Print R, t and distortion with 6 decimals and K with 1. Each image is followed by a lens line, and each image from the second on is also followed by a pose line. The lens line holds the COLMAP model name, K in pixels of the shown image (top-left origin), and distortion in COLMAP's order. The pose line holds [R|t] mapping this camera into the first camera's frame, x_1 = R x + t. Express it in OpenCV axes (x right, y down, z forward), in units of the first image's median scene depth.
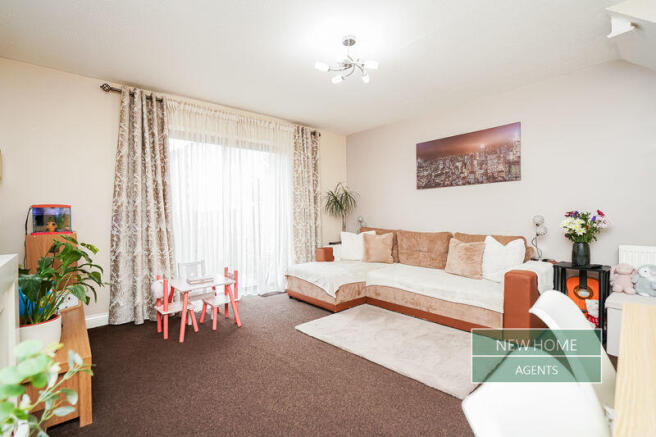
lens RADIAL K [[307.1, 0, 330.6], [0, 307.1, 214.6], [0, 0, 1]] dist [0.000950, 0.000472]
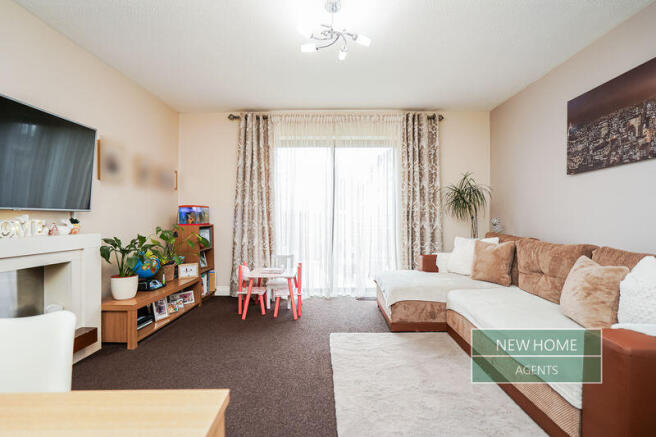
lens RADIAL K [[313.8, 0, 327.7], [0, 313.8, 219.4], [0, 0, 1]] dist [0.000435, 0.000958]
pose [[0.737953, 0.014815, -0.674690, 0.386295], [-0.011933, 0.999889, 0.008903, 0.009277], [0.674747, 0.001481, 0.738048, 0.219621]]
